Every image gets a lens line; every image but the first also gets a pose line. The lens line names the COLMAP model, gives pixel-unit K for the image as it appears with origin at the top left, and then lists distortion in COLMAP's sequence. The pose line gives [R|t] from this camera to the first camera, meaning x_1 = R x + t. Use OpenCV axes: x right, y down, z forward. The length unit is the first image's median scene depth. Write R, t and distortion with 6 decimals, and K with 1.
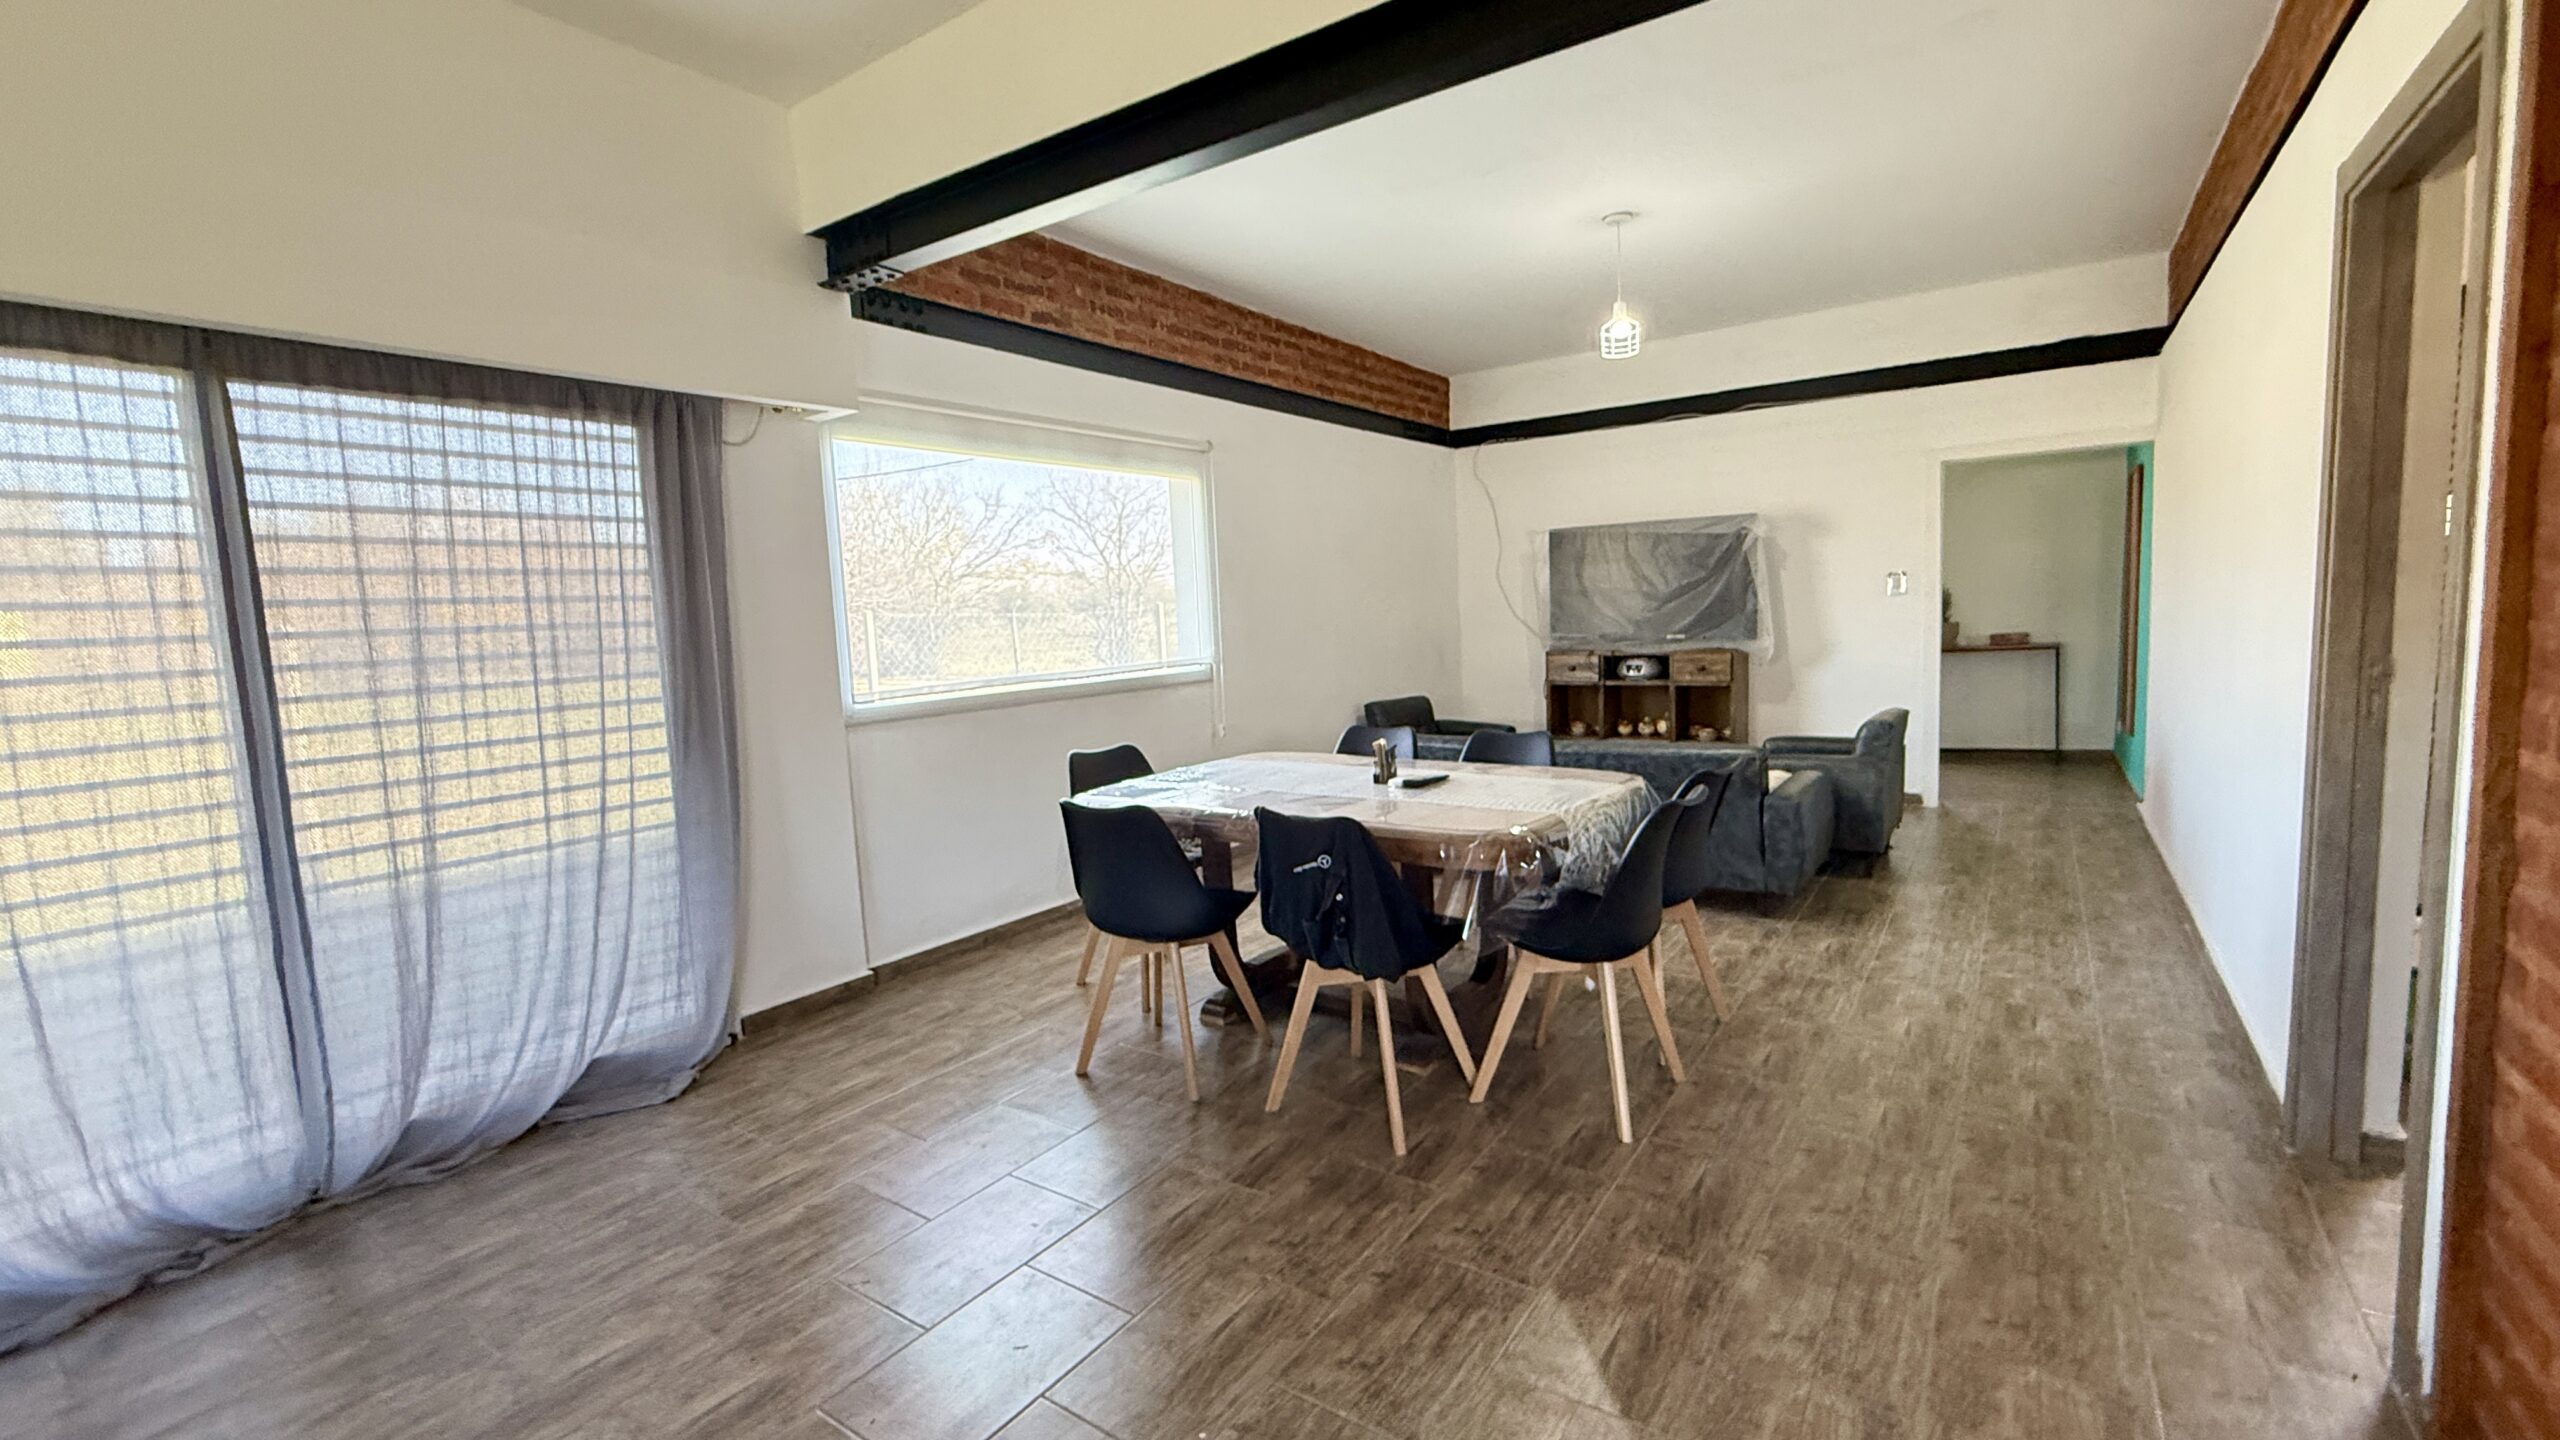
lens RADIAL K [[1065.8, 0, 1268.6], [0, 1065.8, 730.0], [0, 0, 1]] dist [0.001582, -0.001813]
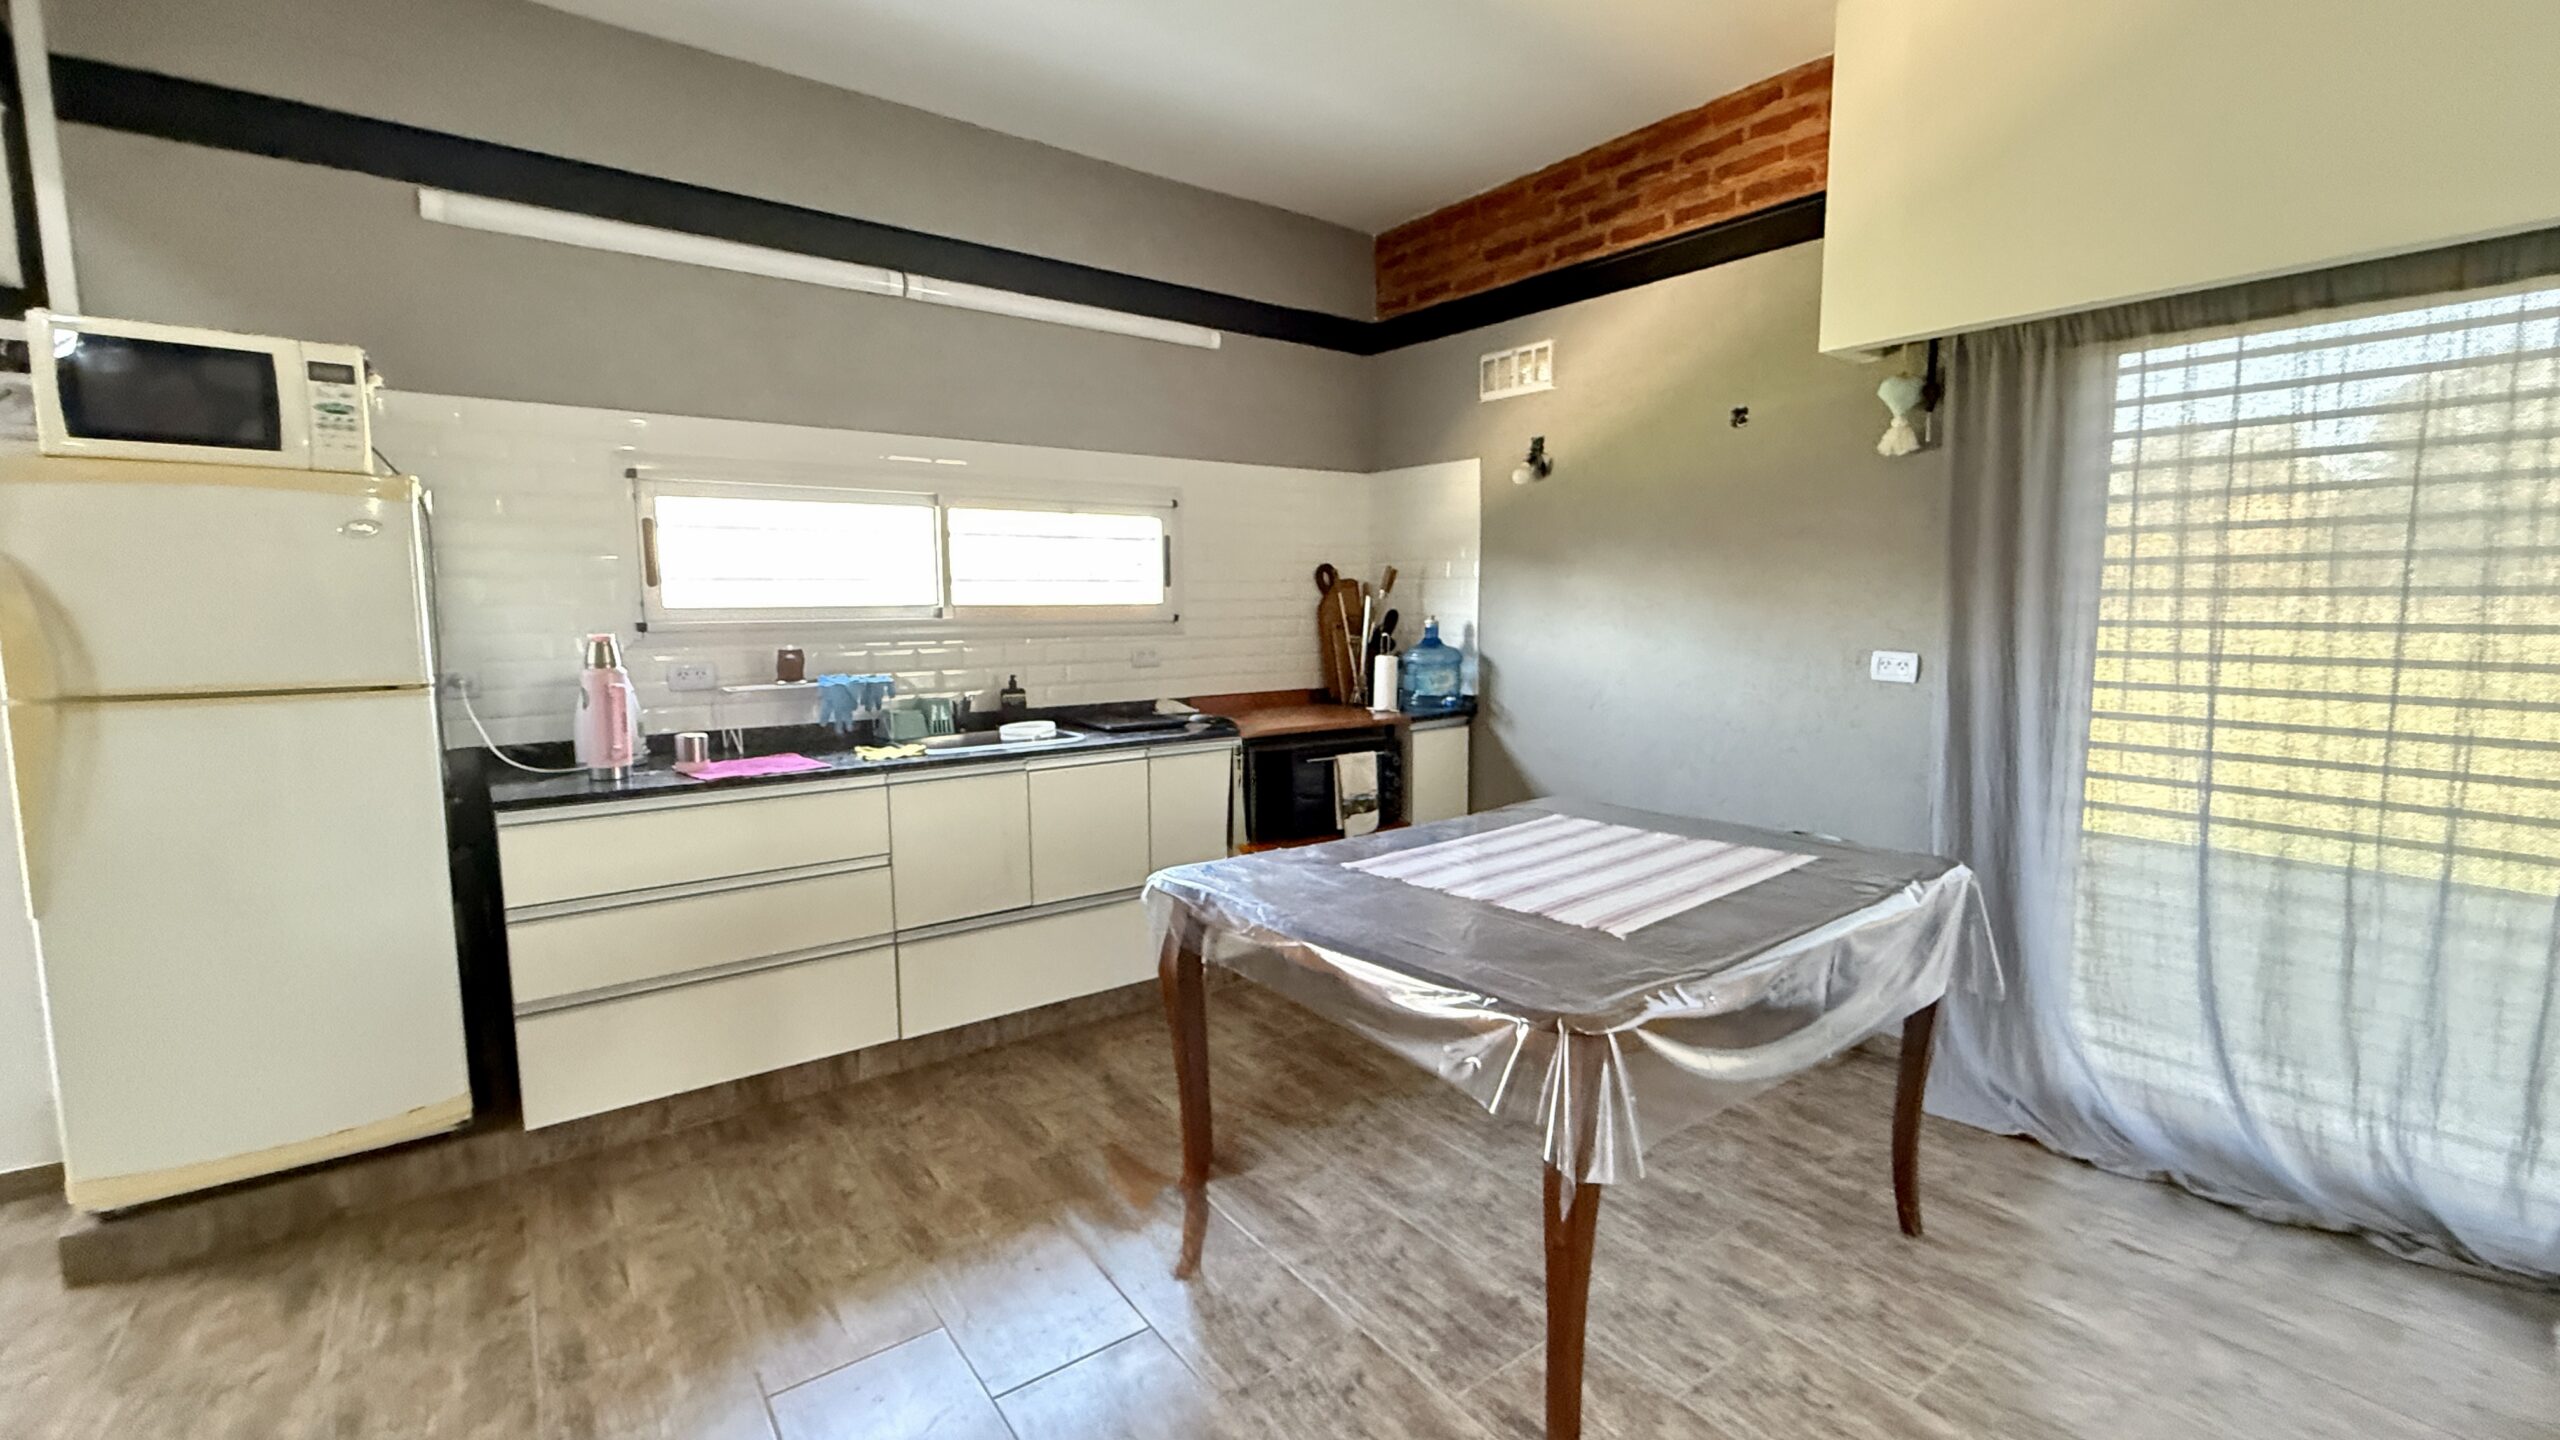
lens RADIAL K [[1065.8, 0, 1265.8], [0, 1065.8, 720.4], [0, 0, 1]] dist [0.001582, -0.001813]
pose [[-0.299769, 0.152894, -0.941680, 0.071600], [-0.093948, 0.977545, 0.188624, -0.026026], [0.949375, 0.145013, -0.278674, 0.138342]]
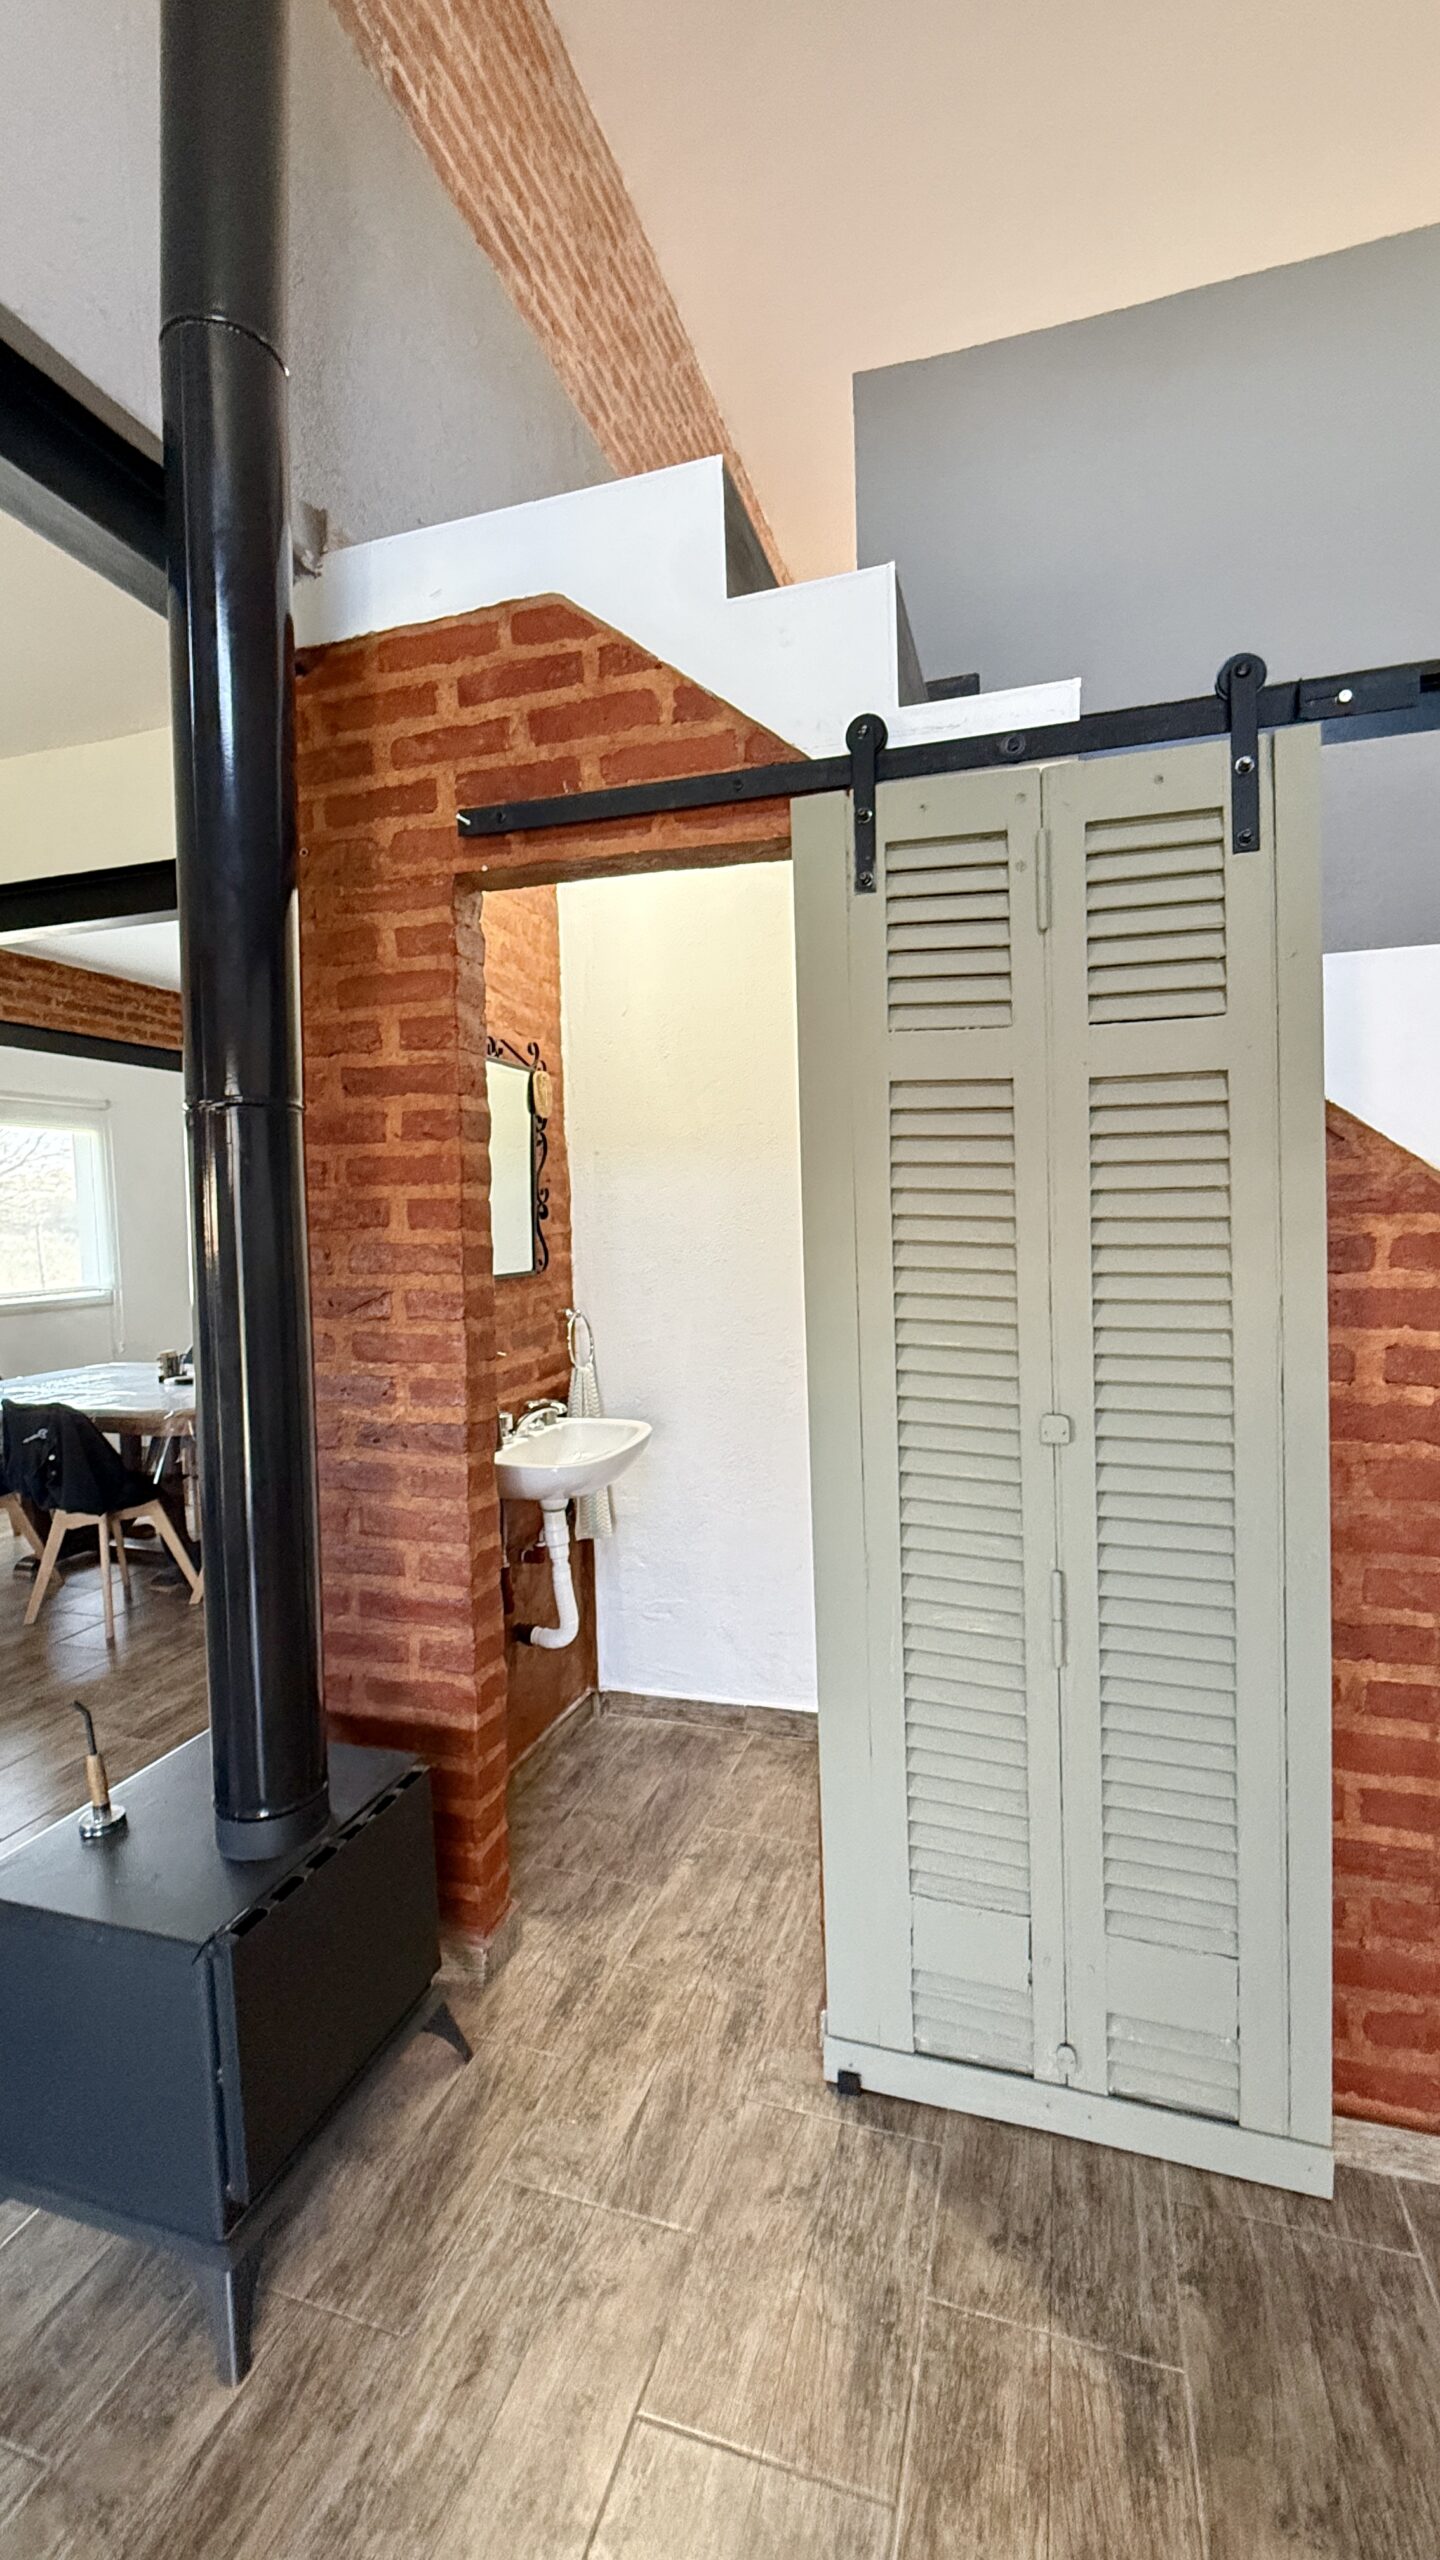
lens RADIAL K [[1065.8, 0, 708.6], [0, 1065.8, 1279.9], [0, 0, 1]] dist [0.001582, -0.001813]
pose [[0.951843, -0.001209, 0.306585, 0.294519], [0.020520, 0.998001, -0.059772, 0.013643], [-0.305900, 0.063184, 0.949965, -0.417147]]
